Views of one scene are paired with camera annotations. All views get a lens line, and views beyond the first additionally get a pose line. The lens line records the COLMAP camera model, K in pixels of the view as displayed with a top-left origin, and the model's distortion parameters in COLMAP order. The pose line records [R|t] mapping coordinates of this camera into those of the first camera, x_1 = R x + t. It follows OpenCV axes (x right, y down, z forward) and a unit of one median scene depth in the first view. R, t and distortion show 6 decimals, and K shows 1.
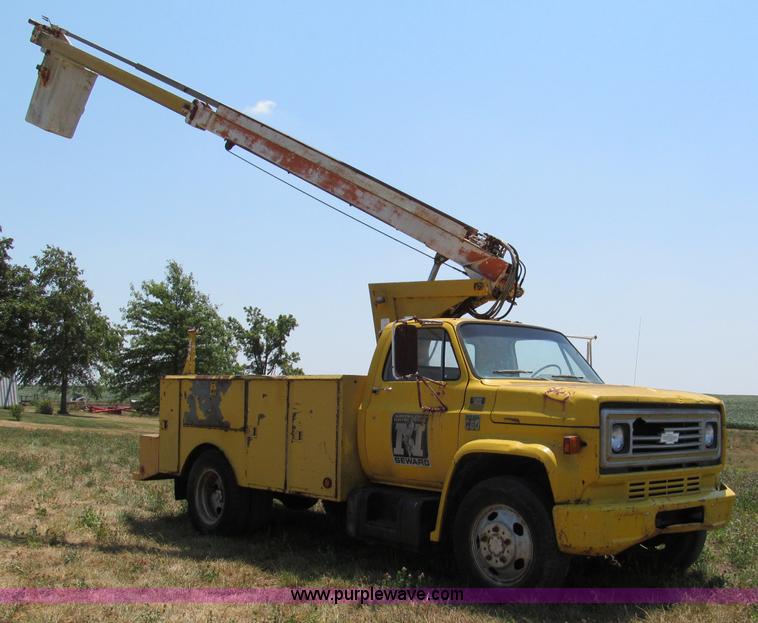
lens RADIAL K [[909.4, 0, 398.1], [0, 909.4, 339.3], [0, 0, 1]] dist [-0.073101, 0.000000]
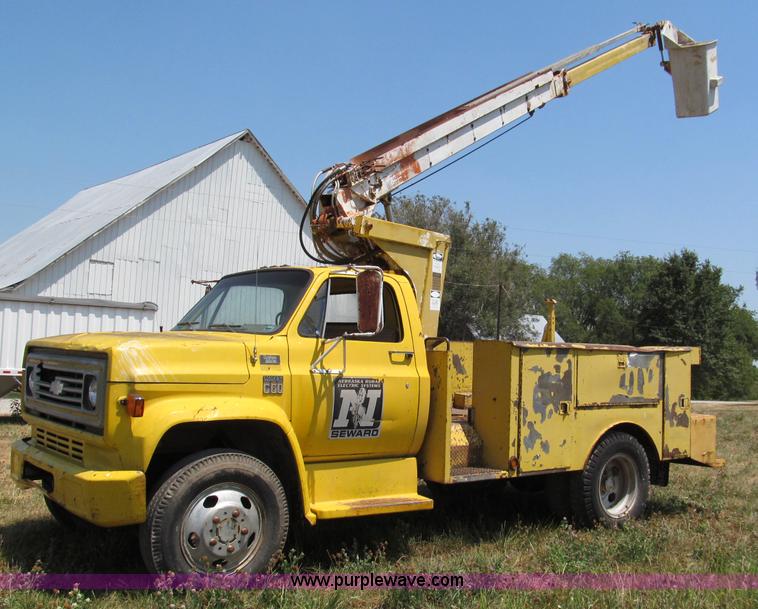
lens RADIAL K [[865.1, 0, 421.2], [0, 865.1, 316.0], [0, 0, 1]] dist [-0.069167, 0.000000]
pose [[-0.063404, -0.063998, -0.995934, 1.021231], [0.023619, 0.997566, -0.065607, 0.093276], [0.997708, -0.027683, -0.061738, 1.286774]]
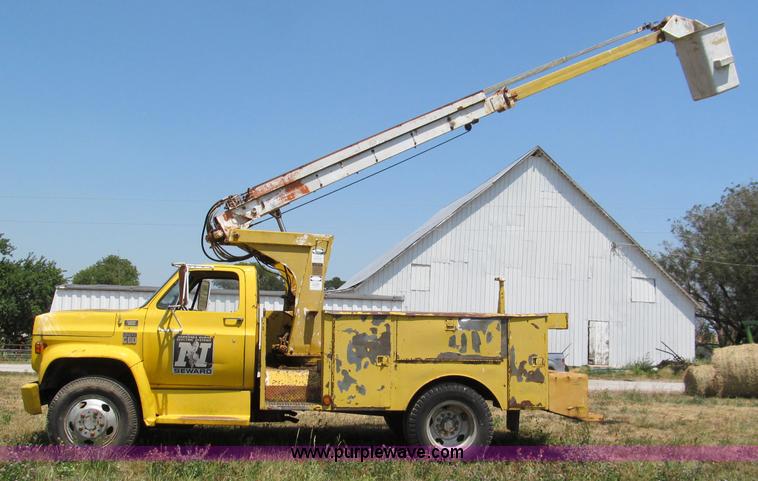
lens RADIAL K [[766.4, 0, 376.5], [0, 766.4, 252.7], [0, 0, 1]] dist [-0.068169, 0.000000]
pose [[-0.583512, -0.112784, -0.804235, 0.962492], [0.013086, 0.988875, -0.148172, 0.145816], [0.811999, -0.096985, -0.575544, 2.038054]]
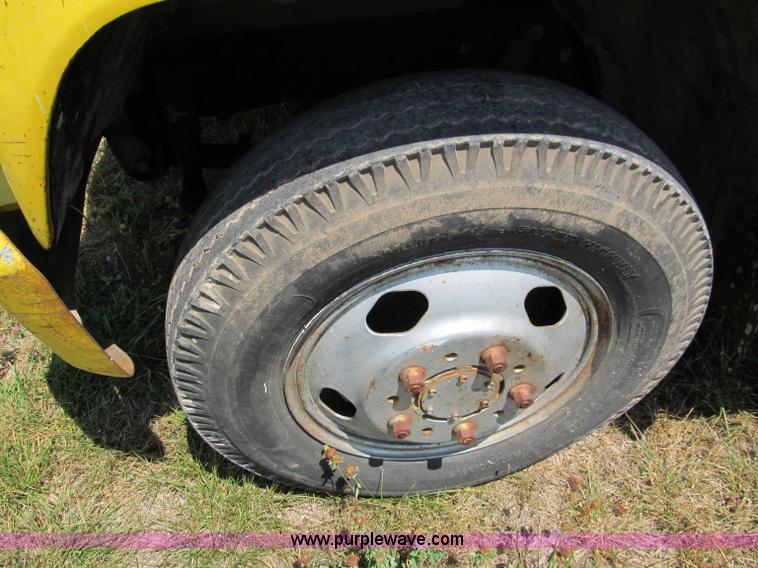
lens RADIAL K [[622.4, 0, 380.5], [0, 622.4, 282.7], [0, 0, 1]] dist [-0.061640, 0.002509]
pose [[-0.561025, 0.542643, -0.625132, 0.400688], [0.022097, 0.764722, 0.643982, 0.108745], [0.827504, 0.347476, -0.441018, 1.118199]]
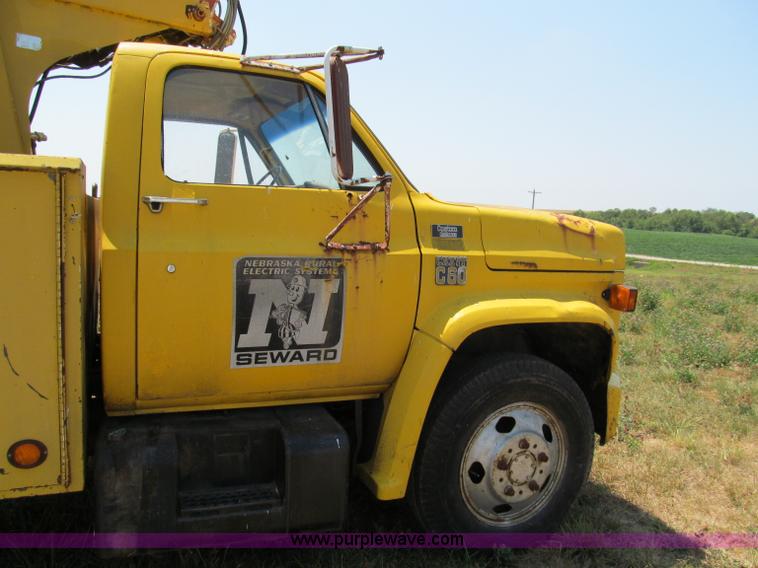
lens RADIAL K [[622.4, 0, 376.5], [0, 622.4, 284.0], [0, 0, 1]] dist [-0.061640, 0.002509]
pose [[0.345027, -0.105557, 0.932638, -0.266604], [-0.092682, 0.984968, 0.145767, 0.044202], [-0.934006, -0.136732, 0.330057, 0.844118]]
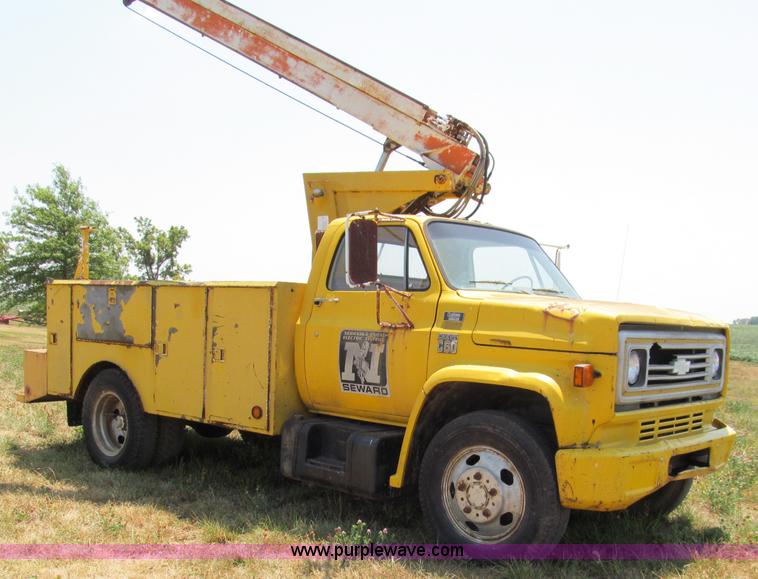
lens RADIAL K [[869.9, 0, 382.9], [0, 869.9, 387.0], [0, 0, 1]] dist [-0.062676, 0.000000]
pose [[0.993551, 0.011266, 0.112821, -0.056774], [-0.027925, 0.988714, 0.147190, 0.016291], [-0.109890, -0.149391, 0.982653, 0.223860]]
